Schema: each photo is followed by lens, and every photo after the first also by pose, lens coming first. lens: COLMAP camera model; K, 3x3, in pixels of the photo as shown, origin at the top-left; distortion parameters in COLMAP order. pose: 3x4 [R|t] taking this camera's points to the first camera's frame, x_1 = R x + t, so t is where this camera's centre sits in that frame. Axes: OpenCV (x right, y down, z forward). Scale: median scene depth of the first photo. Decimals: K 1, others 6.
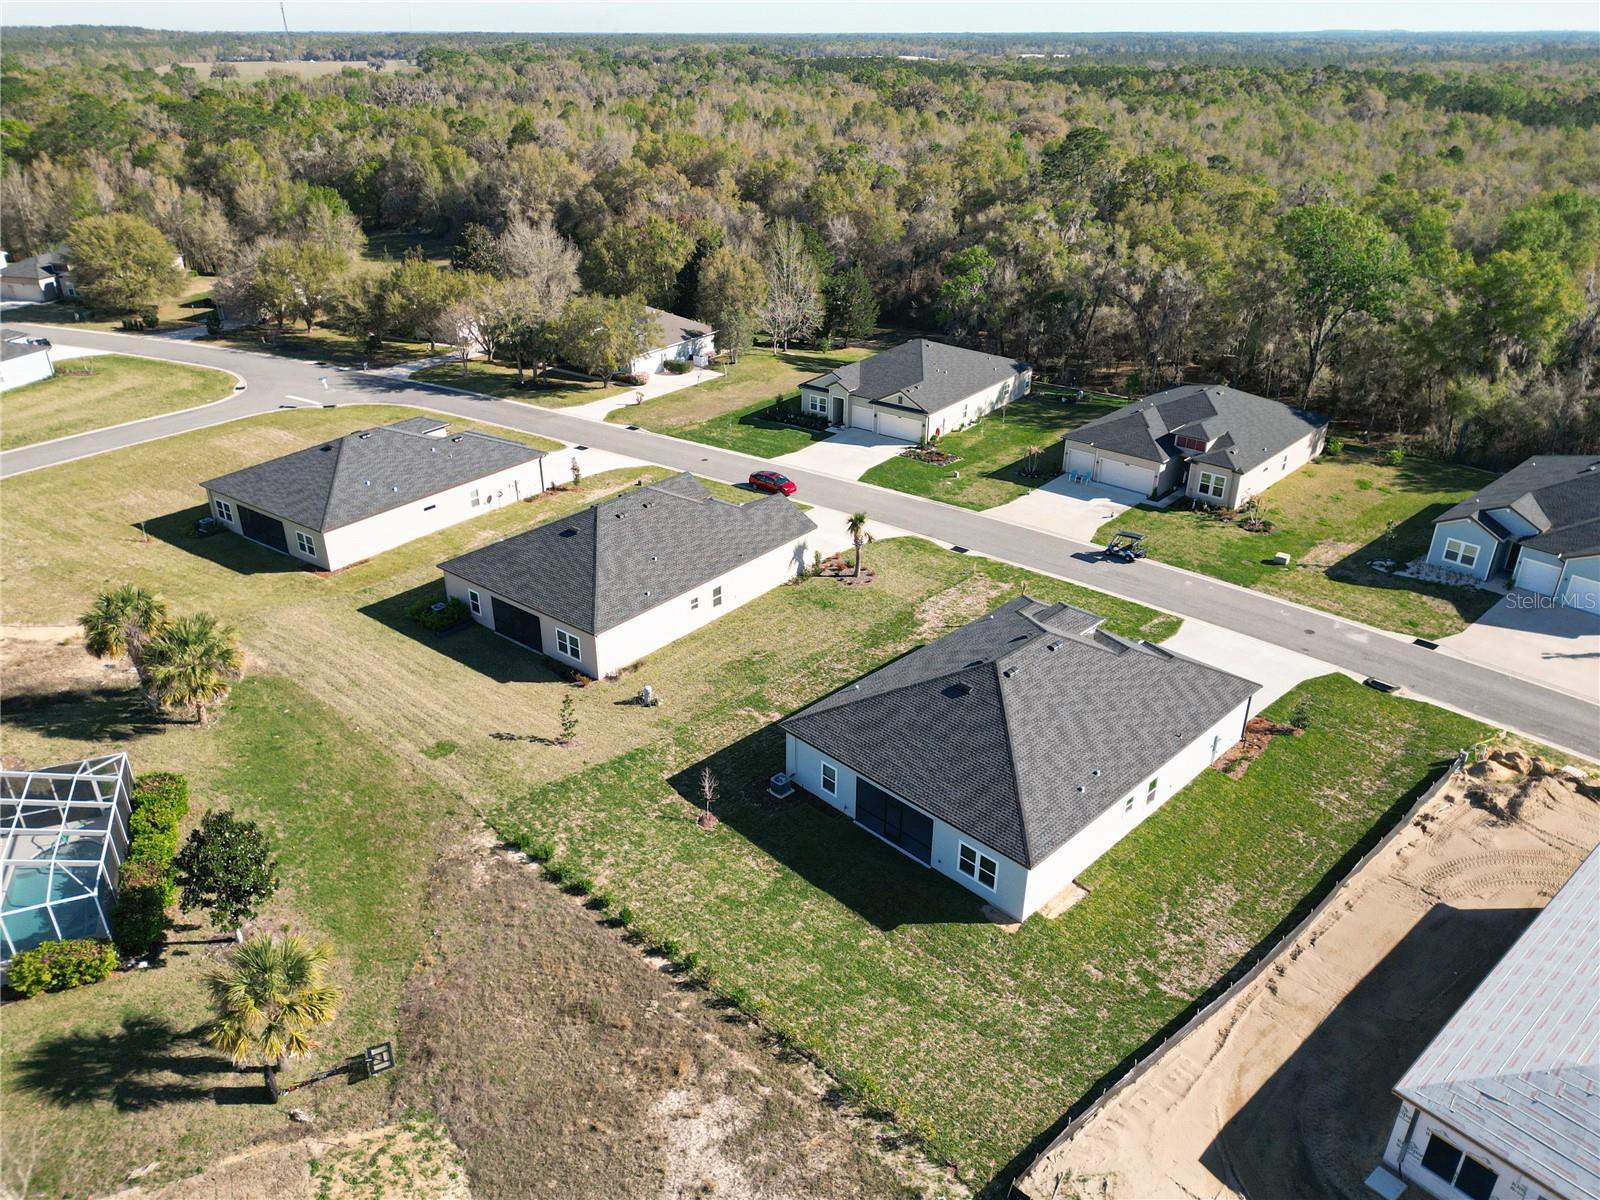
lens RADIAL K [[1137.4, 0, 769.4], [0, 1137.4, 591.7], [0, 0, 1]] dist [0.067941, -0.056279]
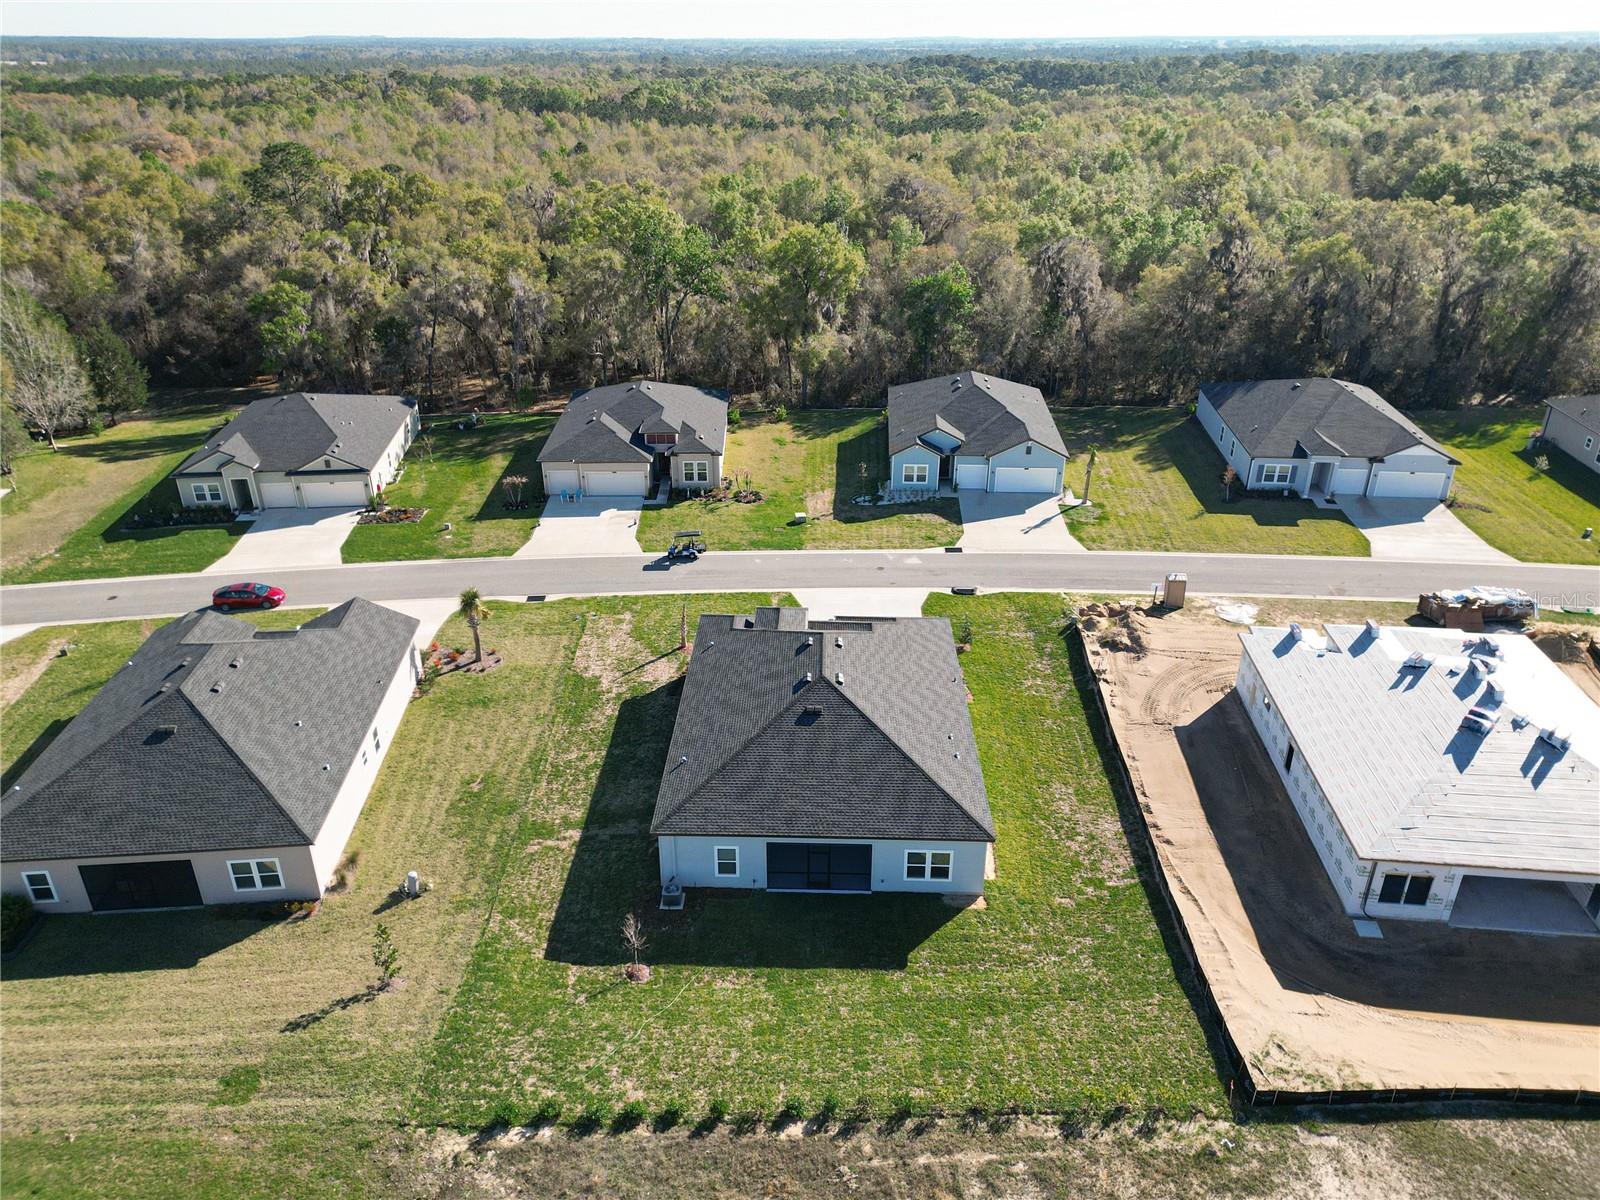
lens RADIAL K [[1137.4, 0, 785.3], [0, 1137.4, 594.8], [0, 0, 1]] dist [0.067941, -0.056279]
pose [[0.720178, -0.305801, 0.622760, -0.324064], [0.308432, 0.945160, 0.107433, -0.093917], [-0.621461, 0.114708, 0.775002, 0.183491]]
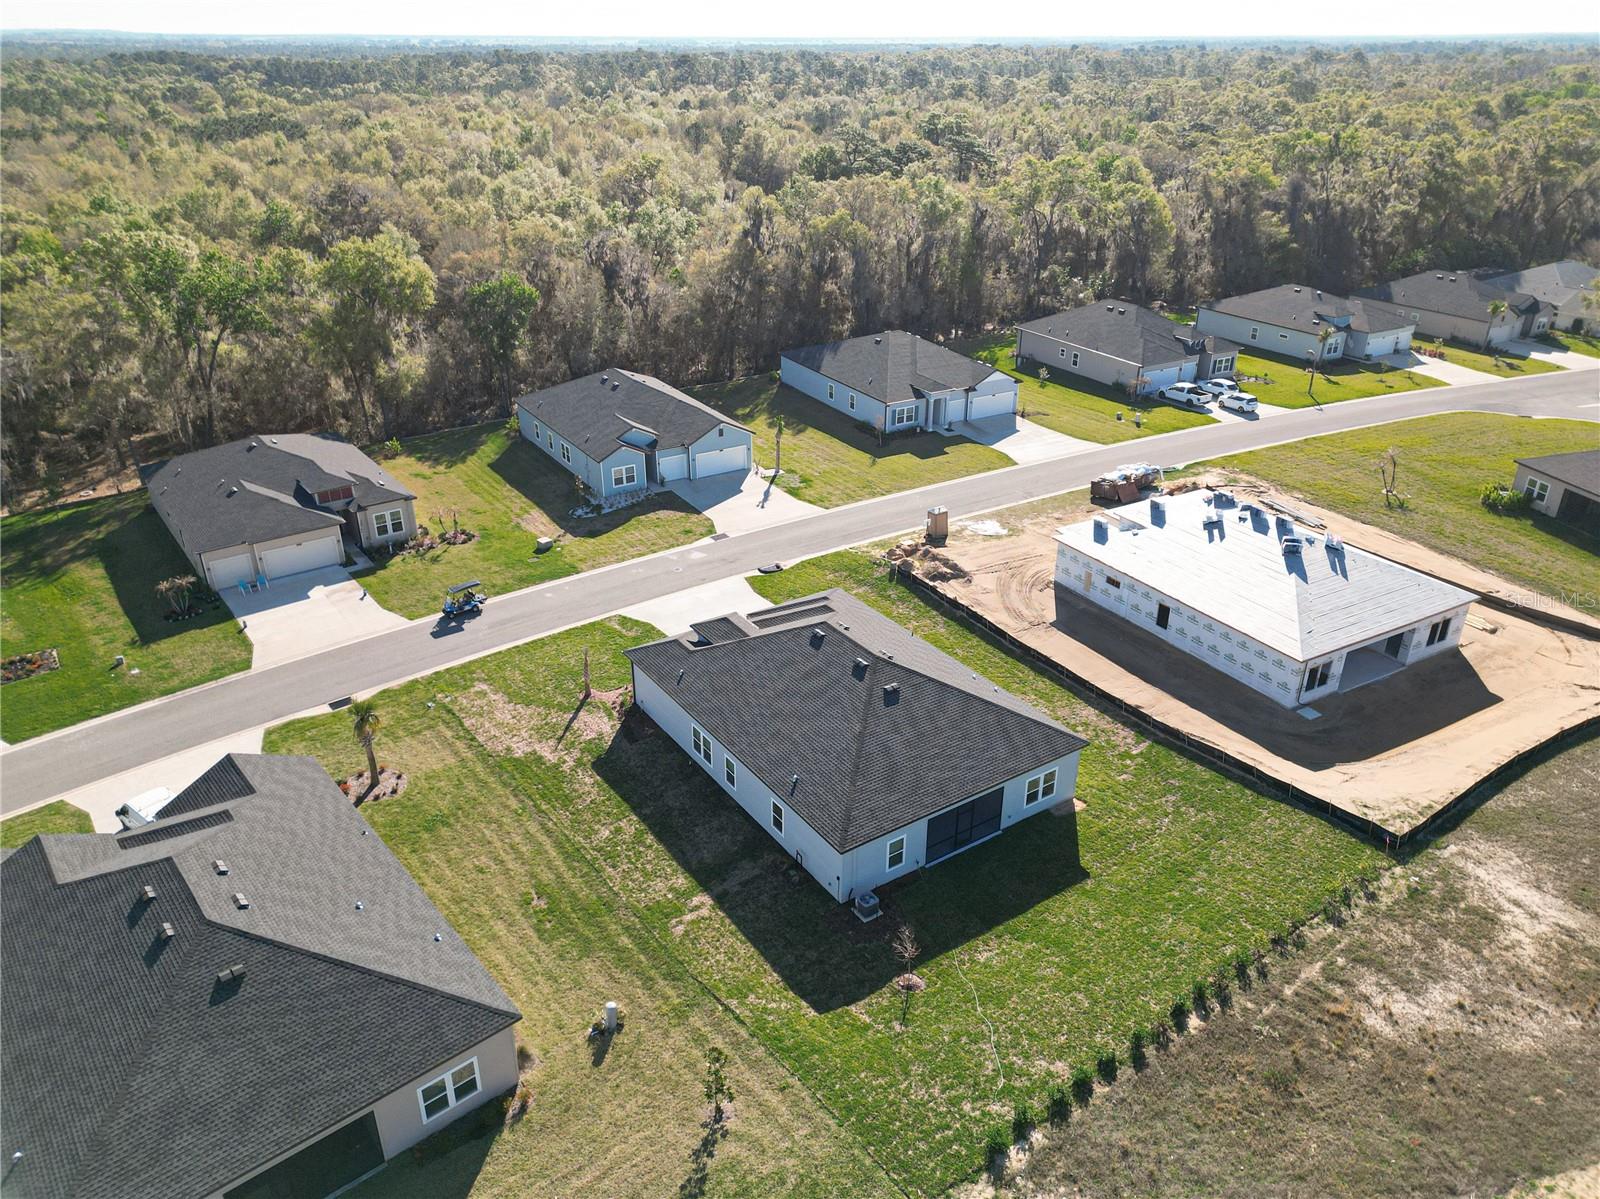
lens RADIAL K [[1137.4, 0, 773.4], [0, 1137.4, 601.6], [0, 0, 1]] dist [0.067941, -0.056279]
pose [[0.176218, -0.436352, 0.882351, -0.533710], [0.431830, 0.839787, 0.329061, -0.272214], [-0.884574, 0.323039, 0.336415, 0.551929]]
